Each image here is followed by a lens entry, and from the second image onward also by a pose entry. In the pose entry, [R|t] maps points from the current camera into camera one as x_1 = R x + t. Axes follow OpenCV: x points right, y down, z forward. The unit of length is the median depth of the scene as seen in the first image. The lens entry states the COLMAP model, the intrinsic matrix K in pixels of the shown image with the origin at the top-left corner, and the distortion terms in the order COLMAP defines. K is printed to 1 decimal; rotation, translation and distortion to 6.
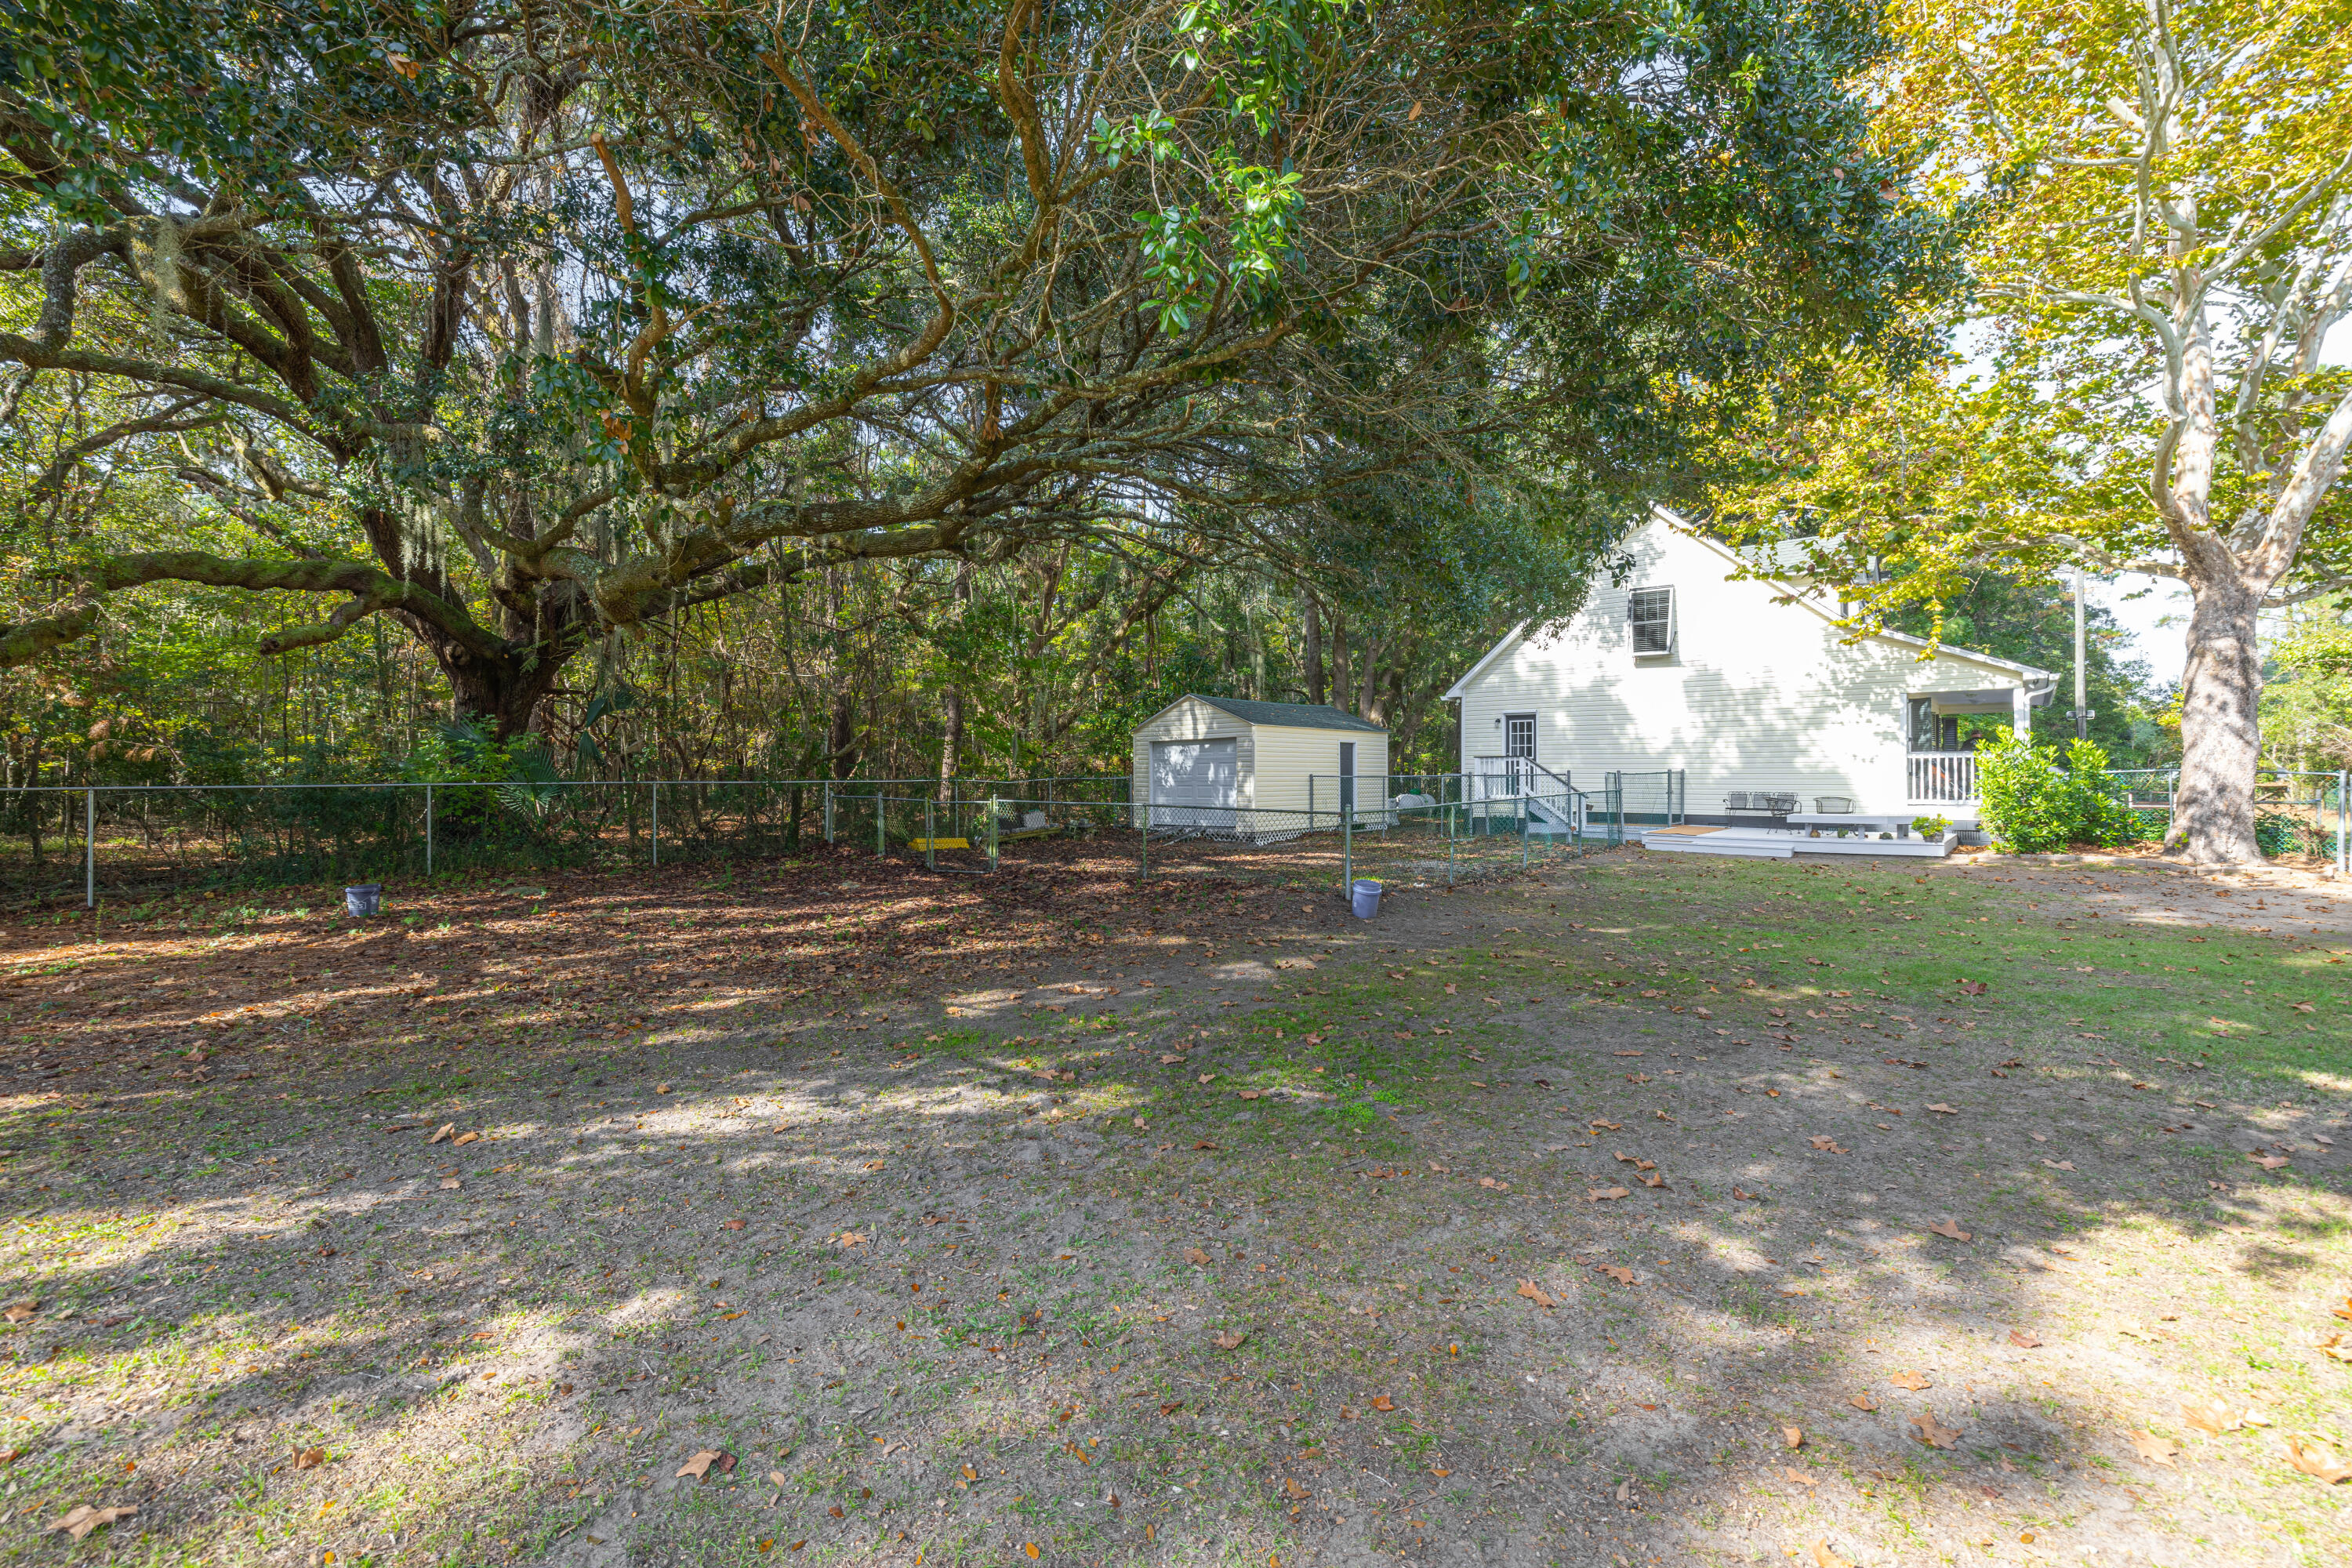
lens RADIAL K [[1003.2, 0, 1153.0], [0, 1003.2, 770.3], [0, 0, 1]] dist [0.000059, 0.000142]
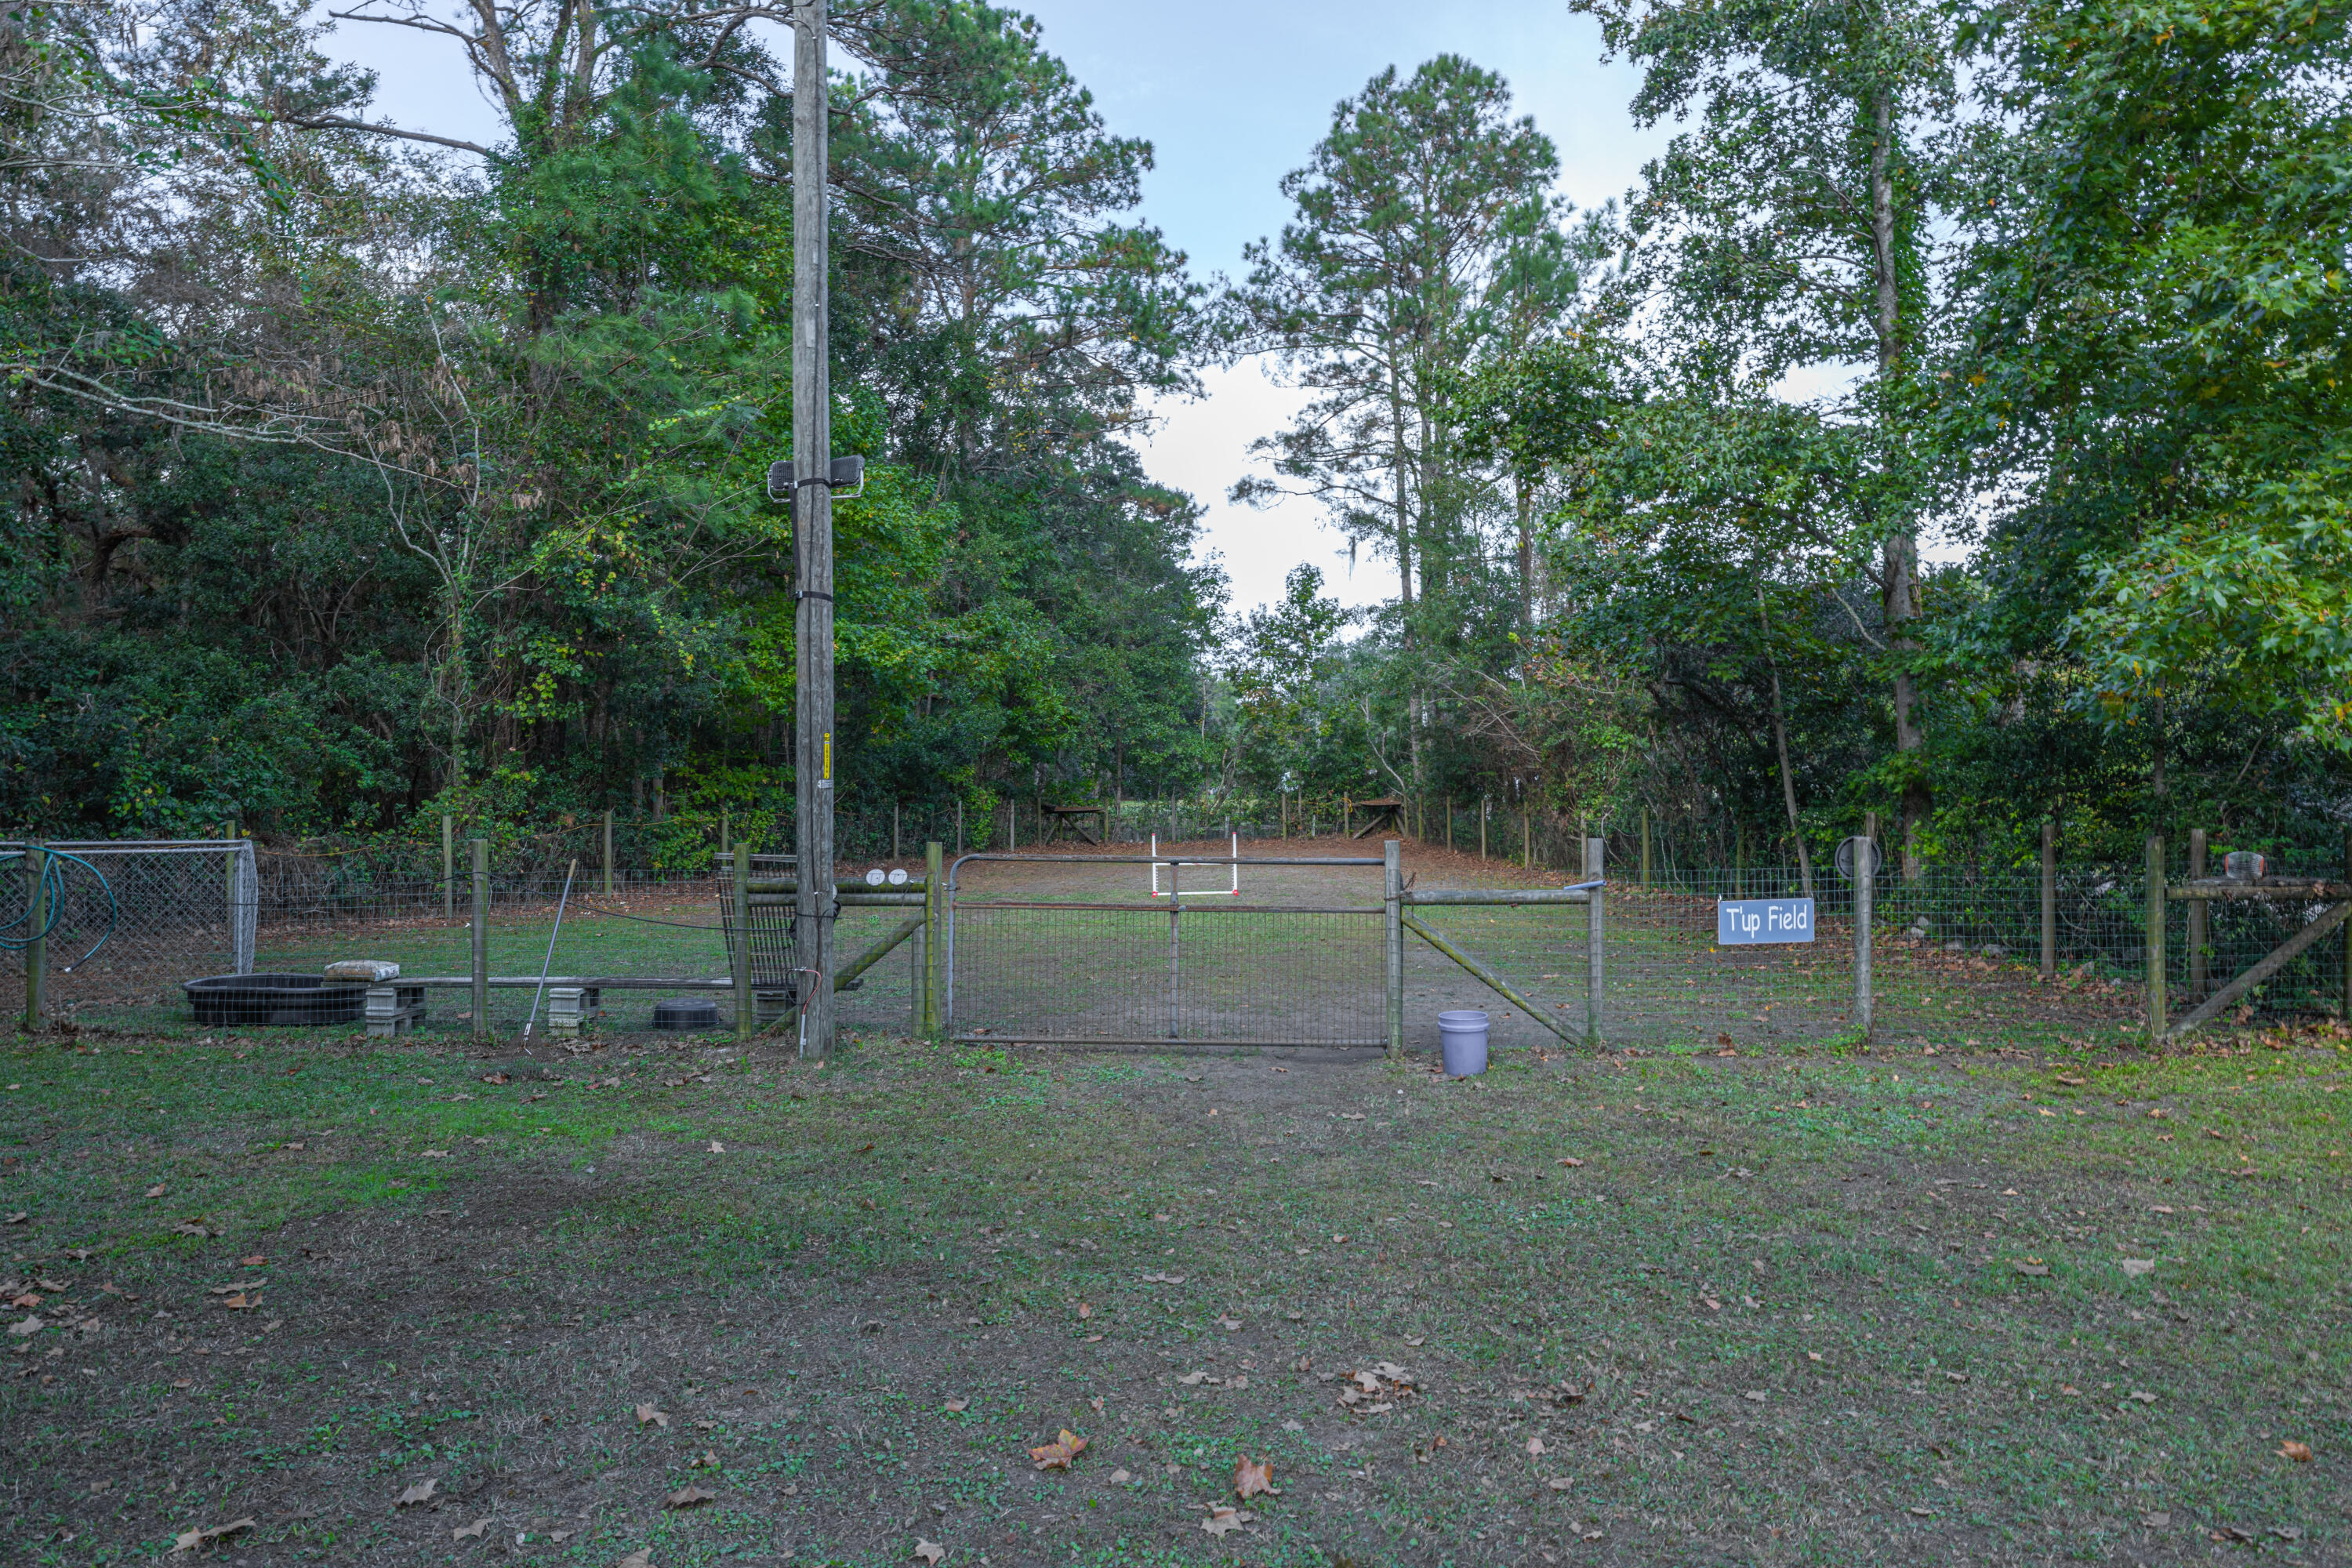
lens RADIAL K [[1395.7, 0, 1164.8], [0, 1395.7, 750.6], [0, 0, 1]] dist [0.002069, -0.000629]
pose [[0.759749, 0.009204, 0.650152, 1.222825], [0.004737, 0.999795, -0.019690, 0.014486], [-0.650200, 0.018039, 0.759549, 1.145065]]
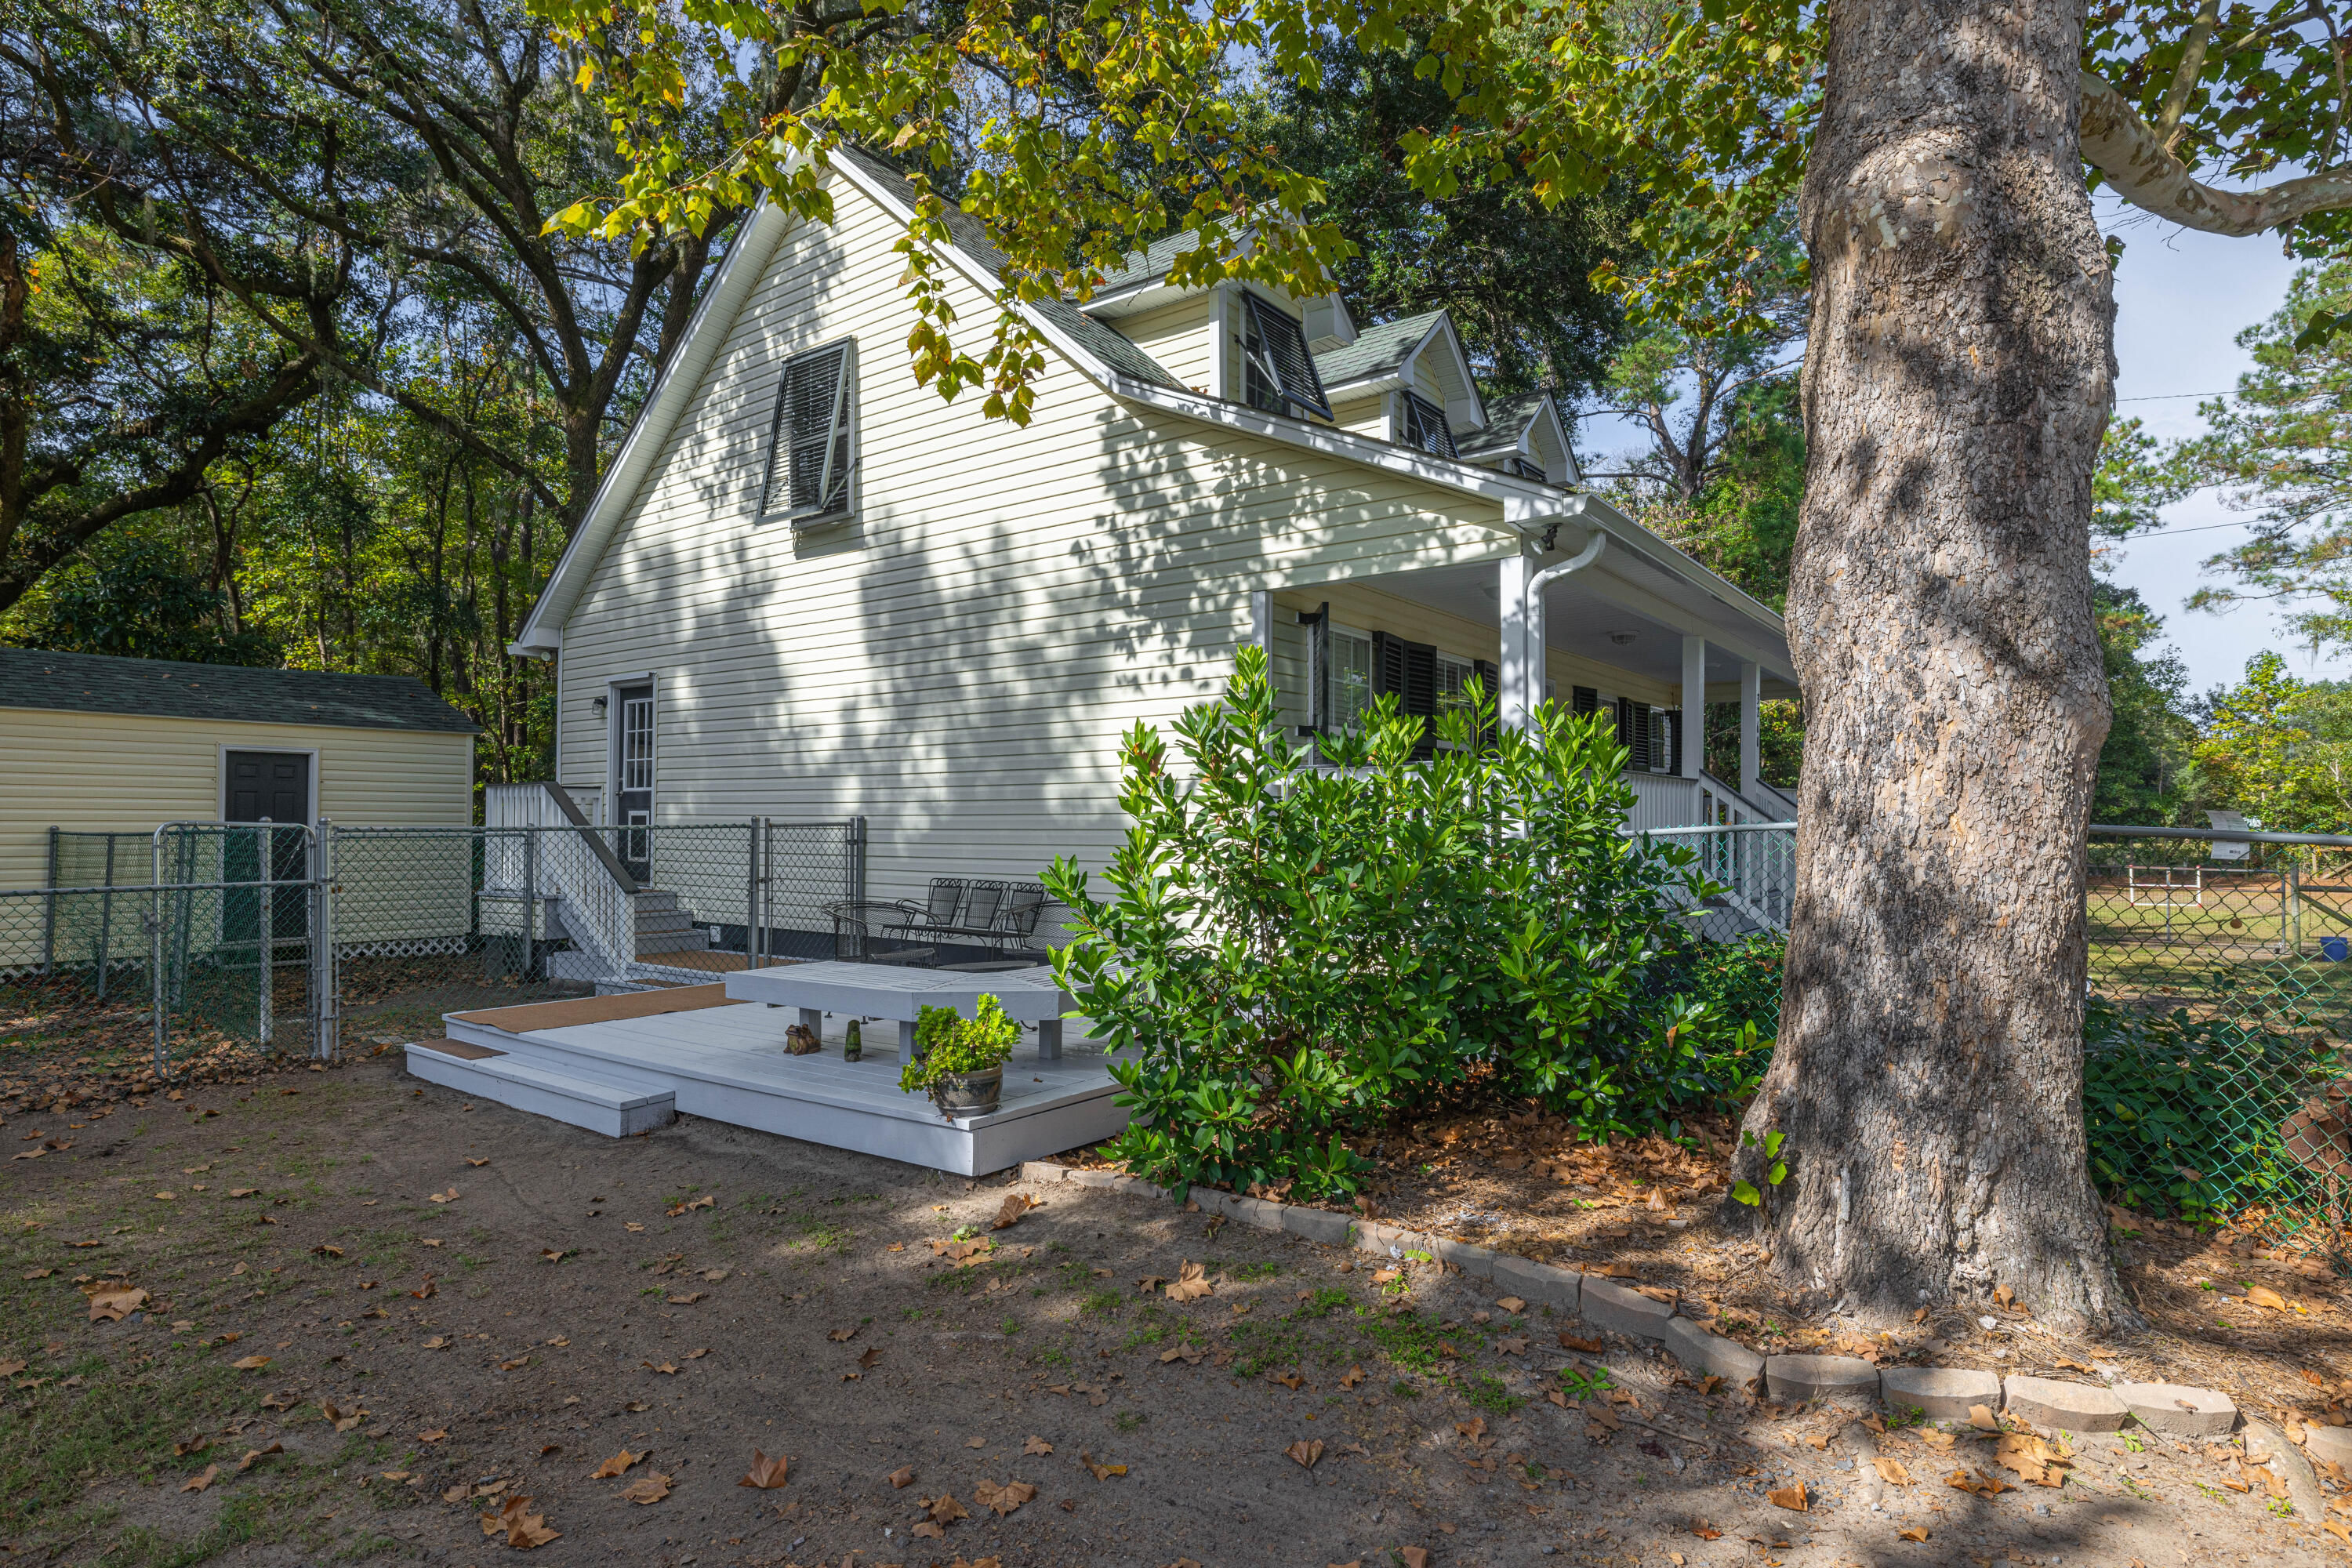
lens RADIAL K [[1257.4, 0, 1165.9], [0, 1257.4, 791.1], [0, 0, 1]] dist [-0.003253, 0.000228]
pose [[0.996892, 0.002551, 0.078737, 0.580645], [-0.000829, 0.999760, -0.021894, 0.000026], [-0.078773, 0.021761, 0.996655, 0.495442]]
